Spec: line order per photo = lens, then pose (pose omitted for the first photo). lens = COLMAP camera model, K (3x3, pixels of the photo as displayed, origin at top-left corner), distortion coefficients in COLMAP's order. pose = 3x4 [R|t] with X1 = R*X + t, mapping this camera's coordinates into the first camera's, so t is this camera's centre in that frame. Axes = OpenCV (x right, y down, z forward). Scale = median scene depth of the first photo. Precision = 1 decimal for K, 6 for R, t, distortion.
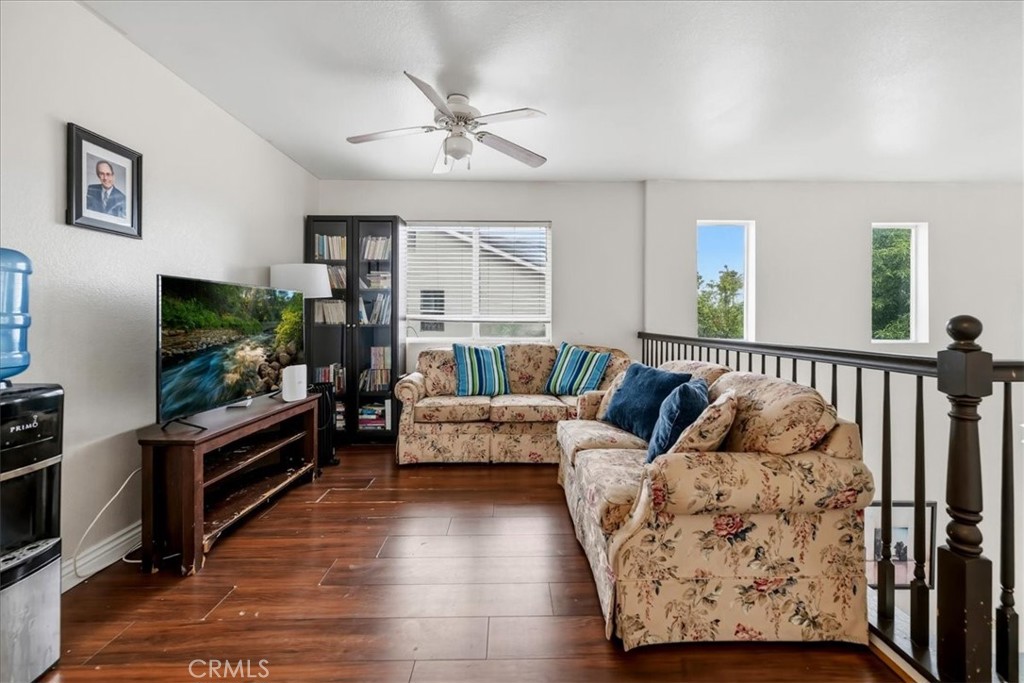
lens RADIAL K [[417.0, 0, 516.2], [0, 417.0, 317.7], [0, 0, 1]] dist [-0.000822, -0.000006]
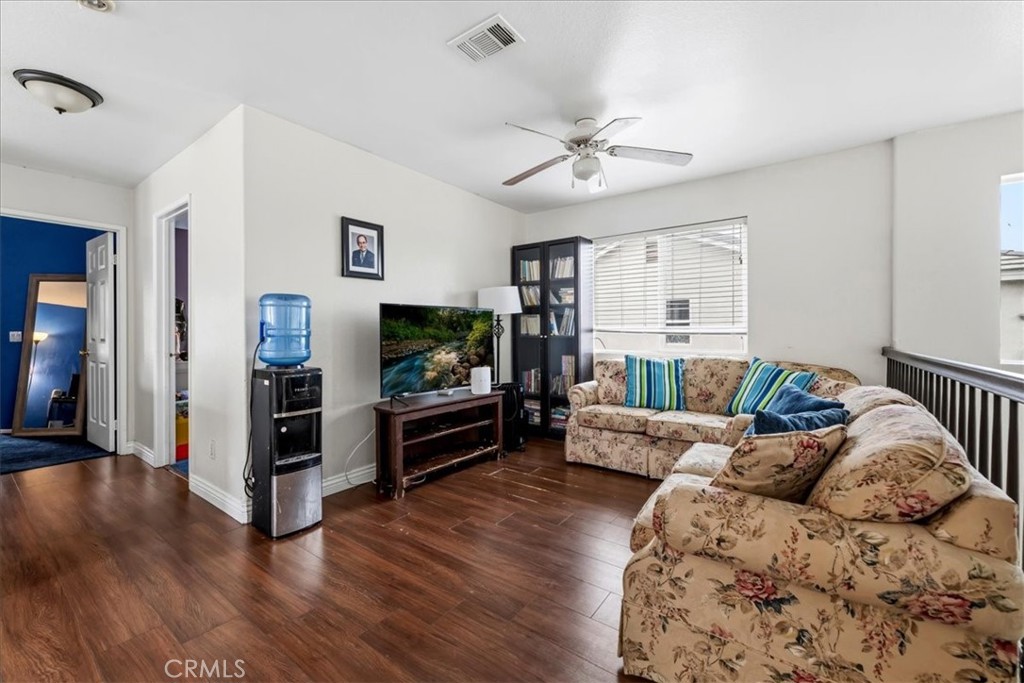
lens RADIAL K [[414.4, 0, 516.7], [0, 414.4, 334.1], [0, 0, 1]] dist [0.000442, -0.000104]
pose [[0.797439, 0.001600, -0.603398, 0.285071], [0.006087, 0.999924, 0.010697, -0.000434], [0.603369, -0.012203, 0.797368, 0.039742]]
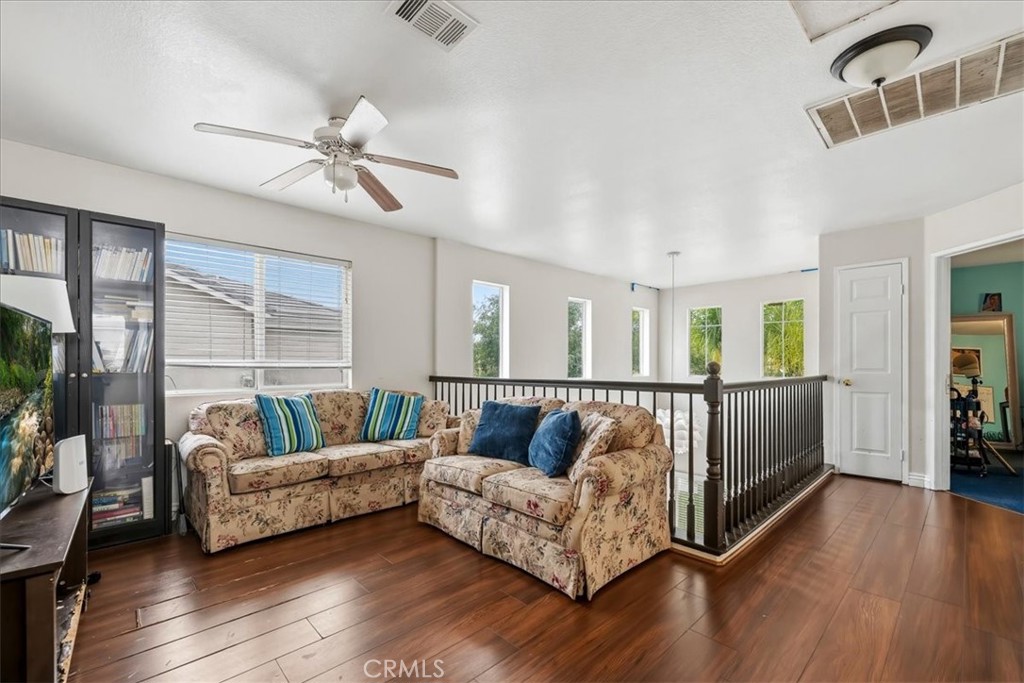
lens RADIAL K [[431.0, 0, 498.0], [0, 431.0, 364.5], [0, 0, 1]] dist [-0.000710, -0.000040]
pose [[0.749771, -0.003373, 0.661689, -0.411740], [0.000426, 0.999989, 0.004615, -0.001217], [-0.661698, -0.003179, 0.749764, 0.051896]]
